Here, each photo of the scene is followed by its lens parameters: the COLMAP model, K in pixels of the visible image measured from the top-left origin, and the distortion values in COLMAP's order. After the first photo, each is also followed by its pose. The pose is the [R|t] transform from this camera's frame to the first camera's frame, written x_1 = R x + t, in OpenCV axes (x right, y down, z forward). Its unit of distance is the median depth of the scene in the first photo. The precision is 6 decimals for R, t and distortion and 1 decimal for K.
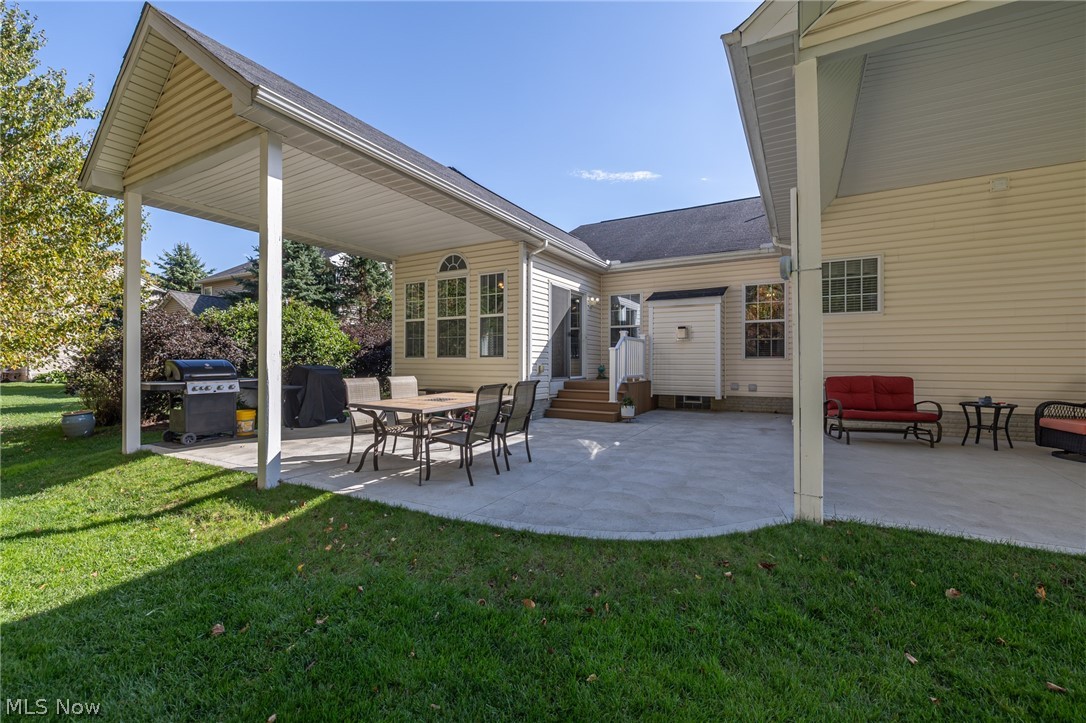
lens RADIAL K [[459.4, 0, 544.8], [0, 459.4, 367.3], [0, 0, 1]] dist [0.002308, -0.000091]
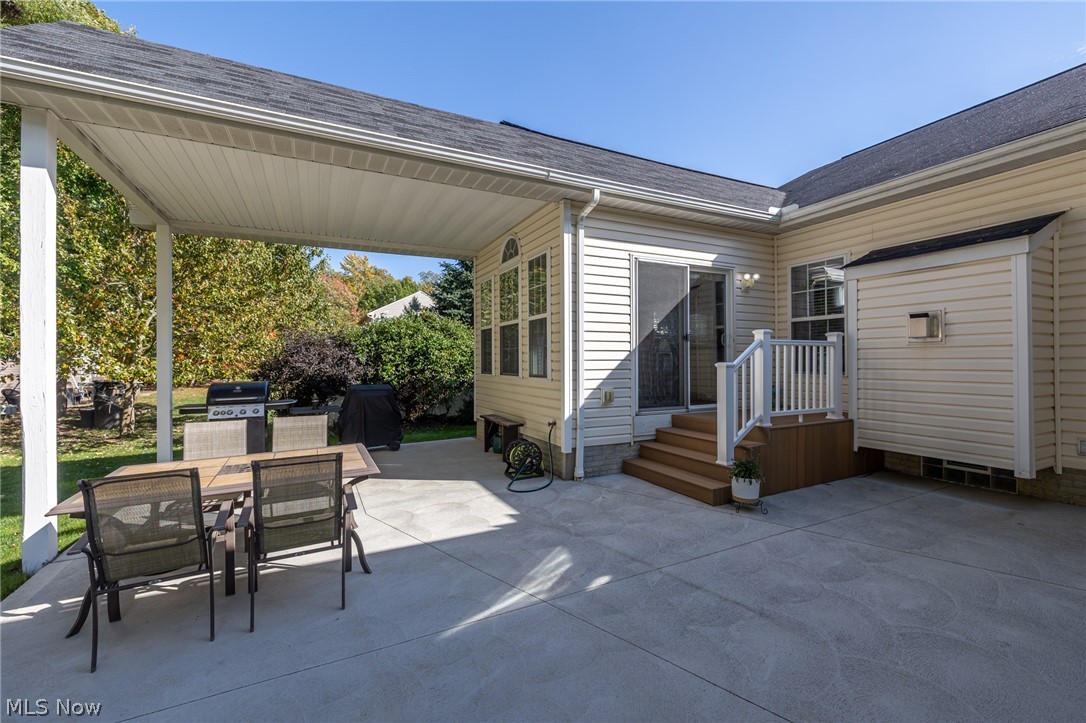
lens RADIAL K [[459.4, 0, 544.3], [0, 459.4, 360.4], [0, 0, 1]] dist [0.002308, -0.000091]
pose [[0.826745, -0.008528, -0.562513, 0.266859], [0.003310, 0.999942, -0.010295, -0.039149], [0.562567, 0.006649, 0.826725, 0.420405]]
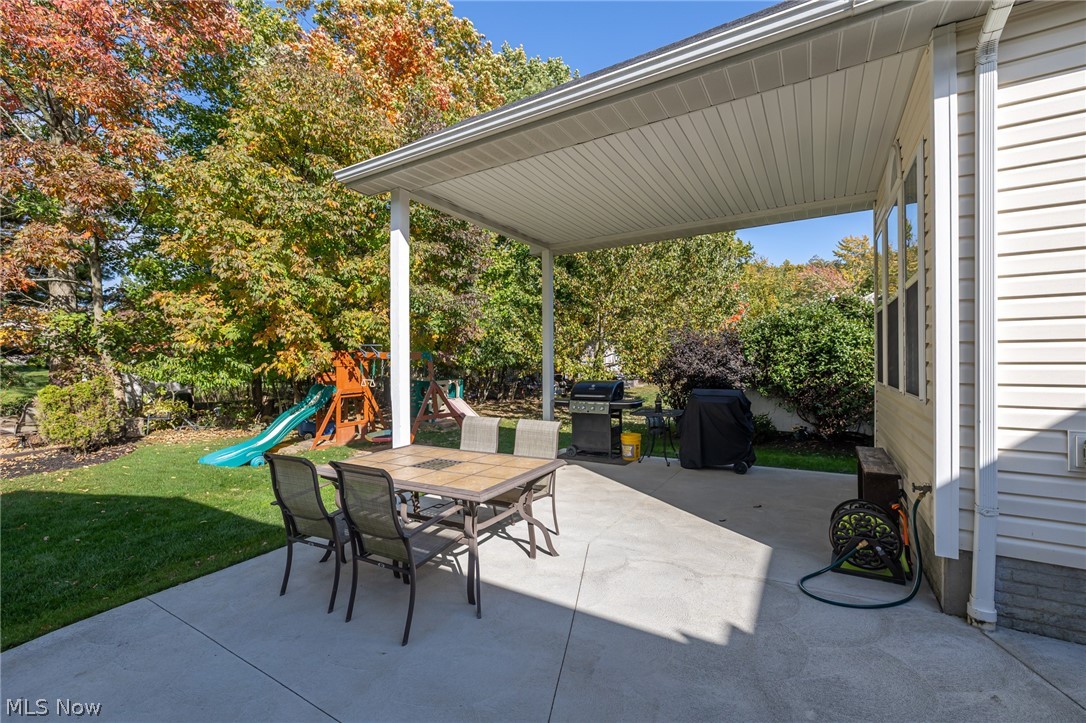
lens RADIAL K [[459.4, 0, 536.6], [0, 459.4, 358.7], [0, 0, 1]] dist [0.002308, -0.000091]
pose [[-0.043567, -0.008354, -0.999016, 0.252707], [-0.003550, 0.999960, -0.008207, -0.044621], [0.999044, 0.003189, -0.043595, 0.687323]]
